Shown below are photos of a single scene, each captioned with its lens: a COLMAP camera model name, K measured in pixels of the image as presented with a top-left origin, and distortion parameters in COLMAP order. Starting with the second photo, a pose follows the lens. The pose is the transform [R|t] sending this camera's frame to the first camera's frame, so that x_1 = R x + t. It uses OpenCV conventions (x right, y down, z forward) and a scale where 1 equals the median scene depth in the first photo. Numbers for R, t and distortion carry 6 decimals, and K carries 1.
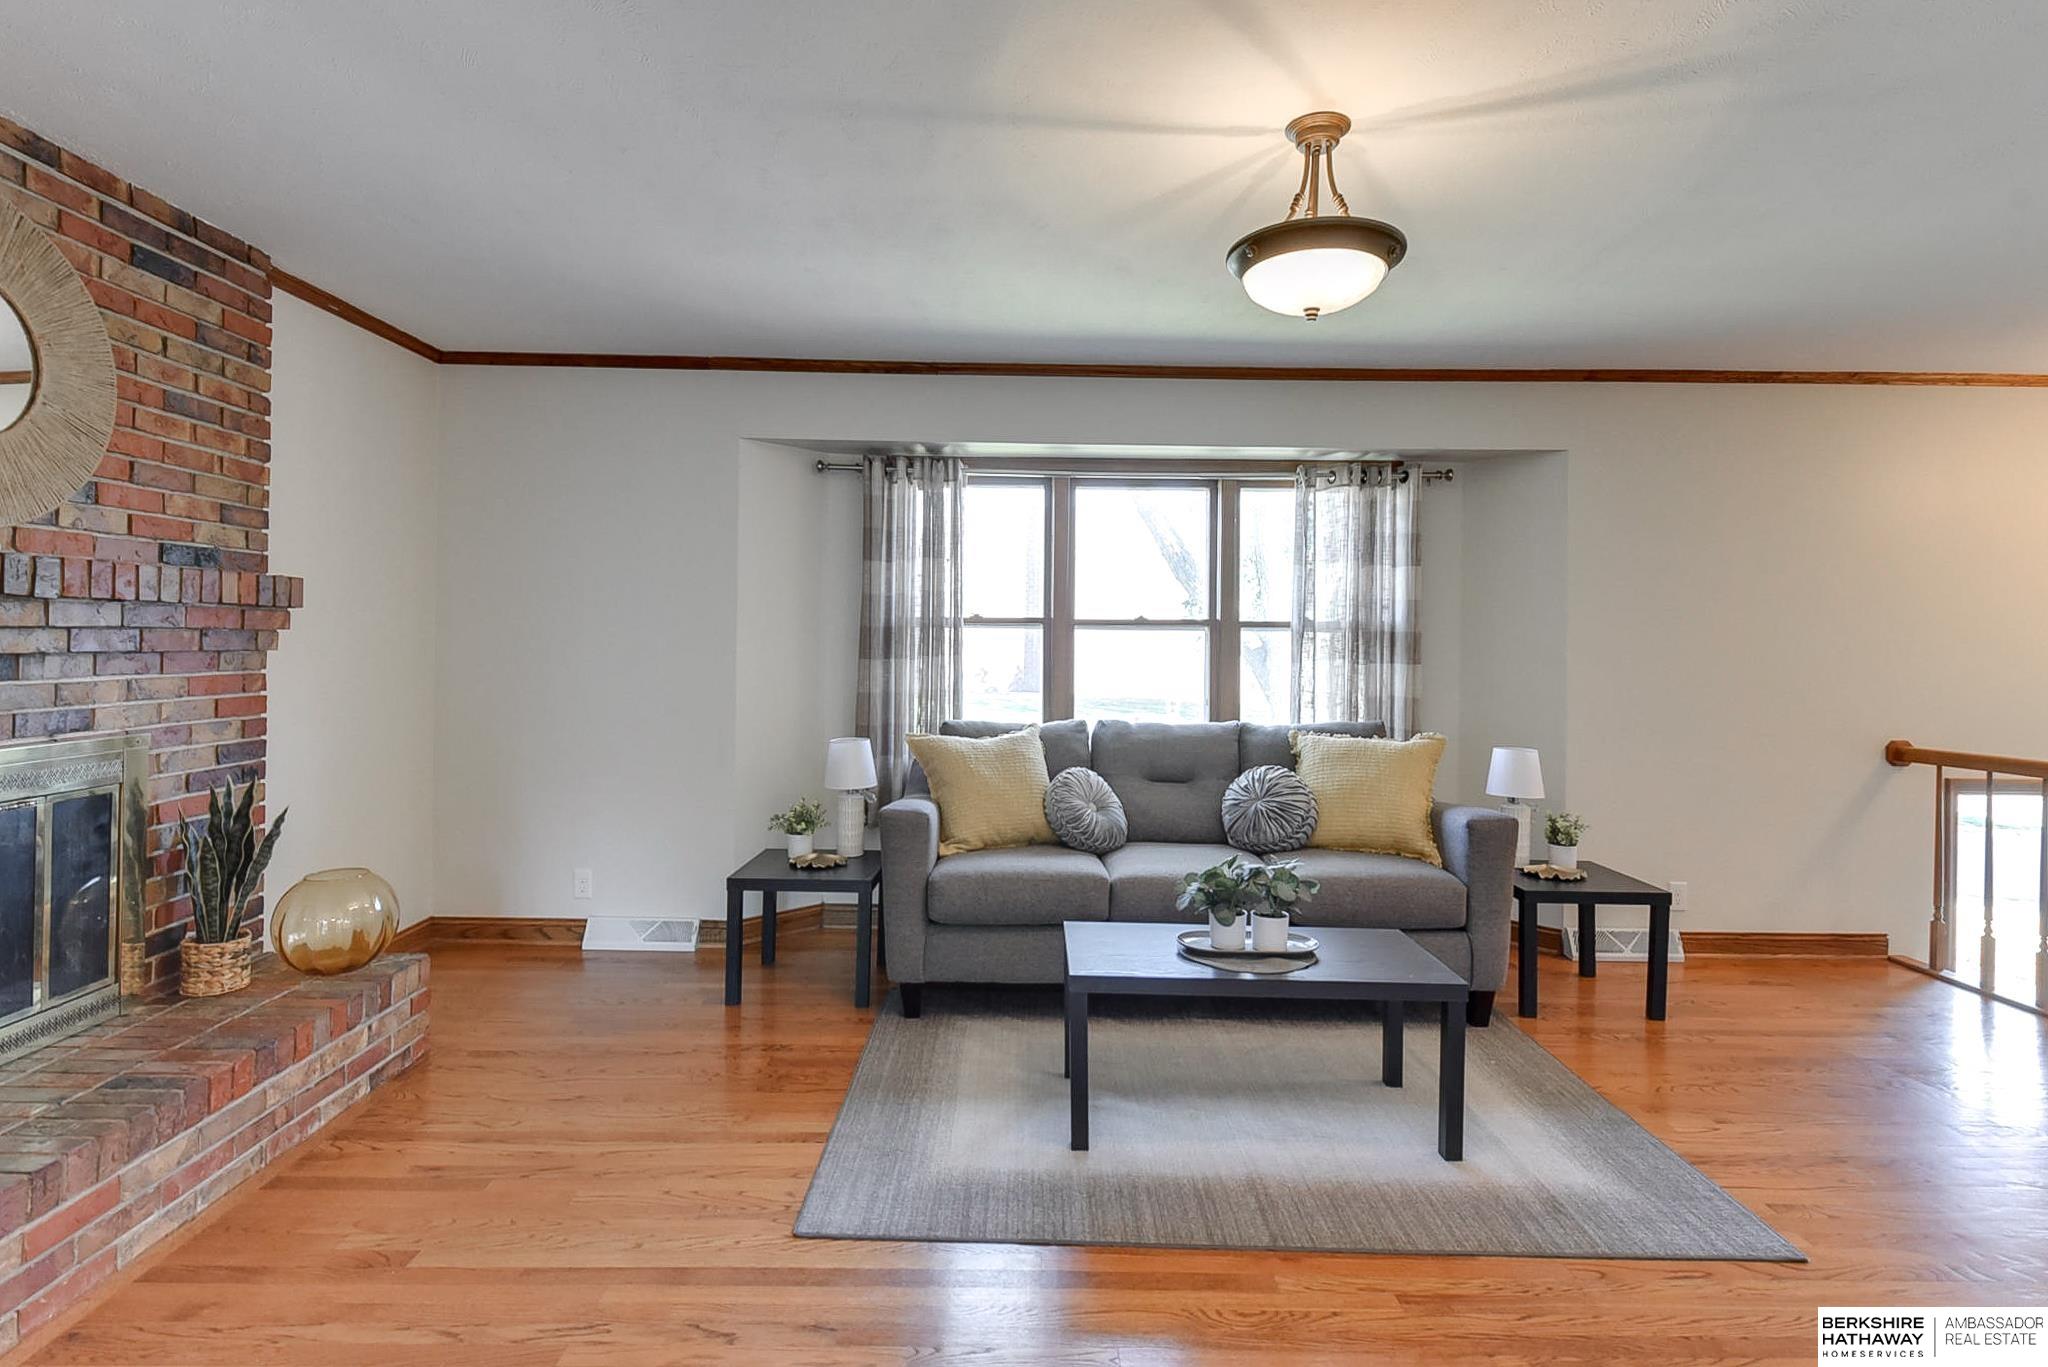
lens RADIAL K [[1017.6, 0, 1011.7], [0, 1017.6, 643.9], [0, 0, 1]] dist [0.003505, -0.000903]
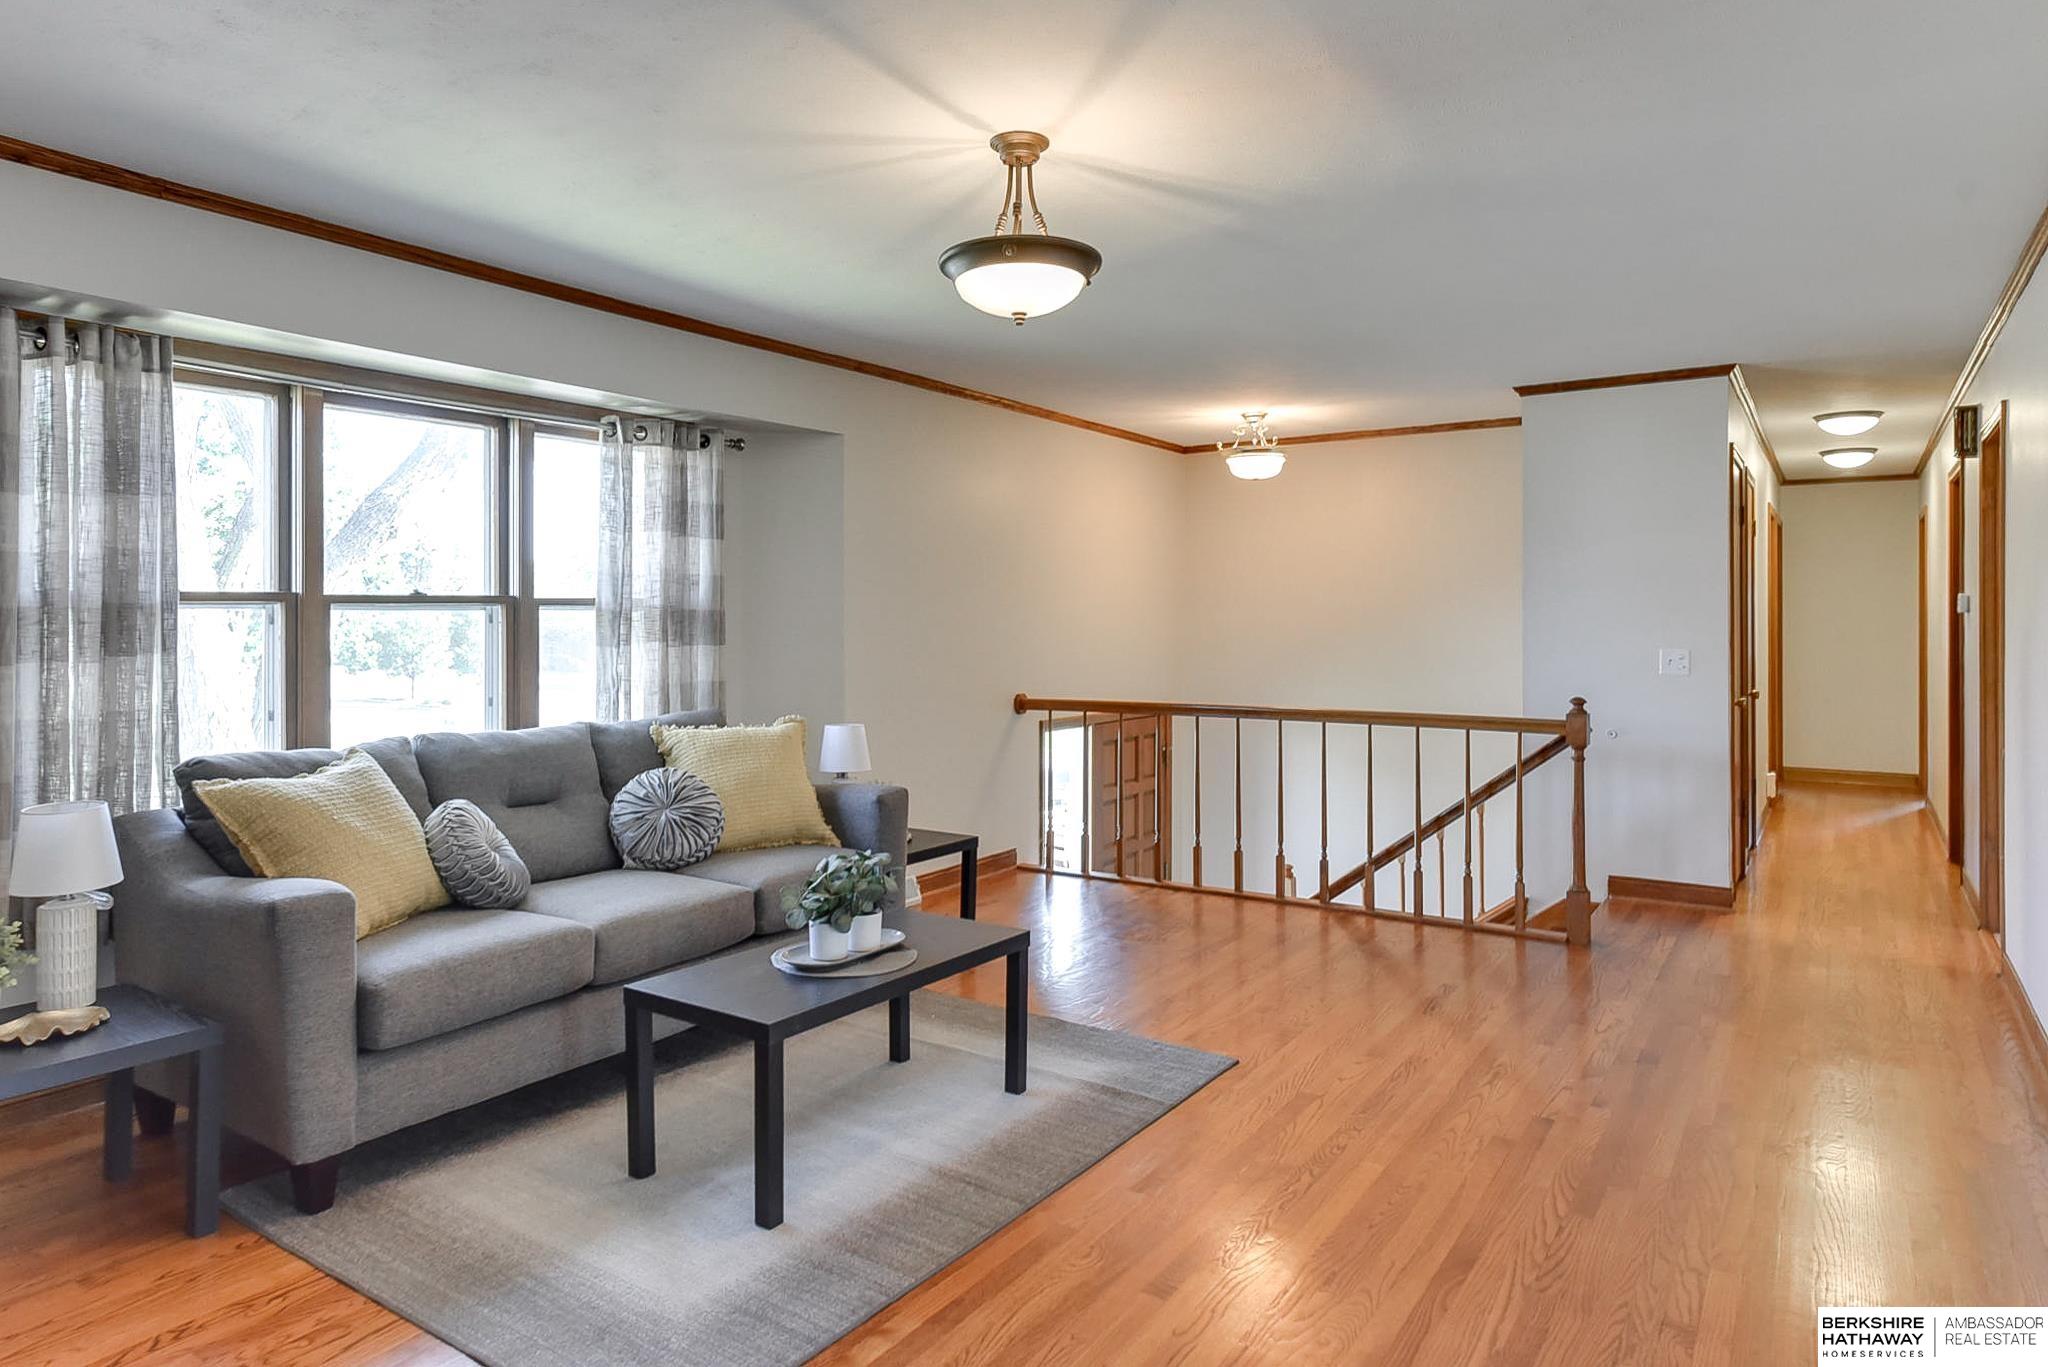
lens RADIAL K [[1241.3, 0, 1010.4], [0, 1241.3, 614.6], [0, 0, 1]] dist [0.002517, -0.000103]
pose [[0.559538, -0.010604, 0.828737, -0.447113], [0.009422, 0.999935, 0.006433, -0.014065], [-0.828751, 0.004209, 0.559601, 0.164093]]
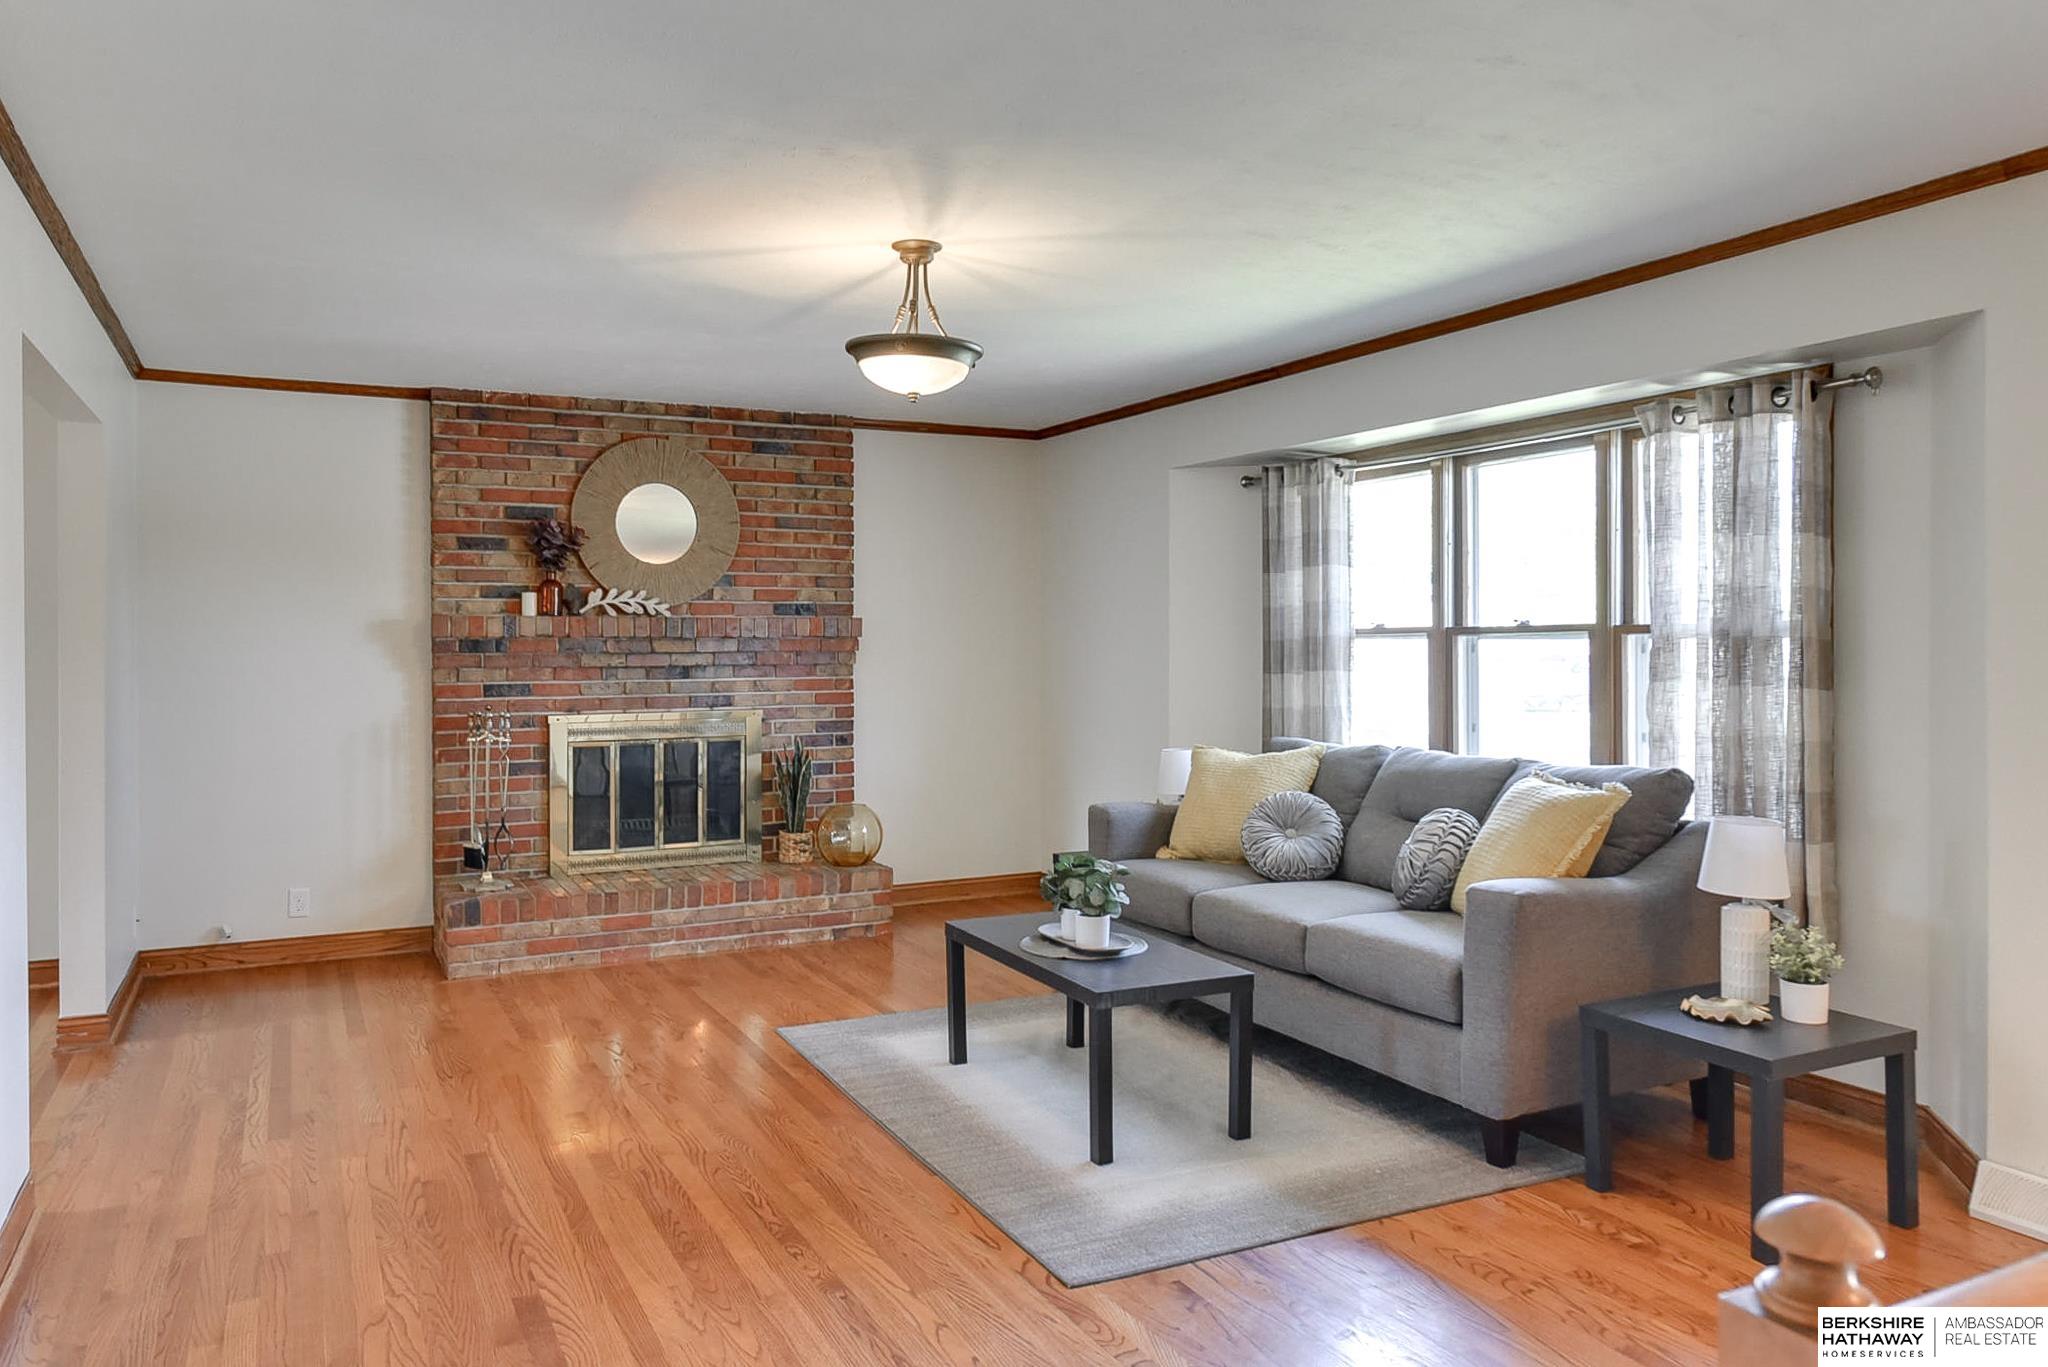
lens RADIAL K [[1409.4, 0, 1017.5], [0, 1409.4, 653.4], [0, 0, 1]] dist [-0.000371, -0.002440]
pose [[0.453448, -0.004937, -0.891269, 1.081409], [0.005169, 0.999982, -0.002910, -0.001897], [0.891268, -0.003287, 0.453465, 0.187191]]
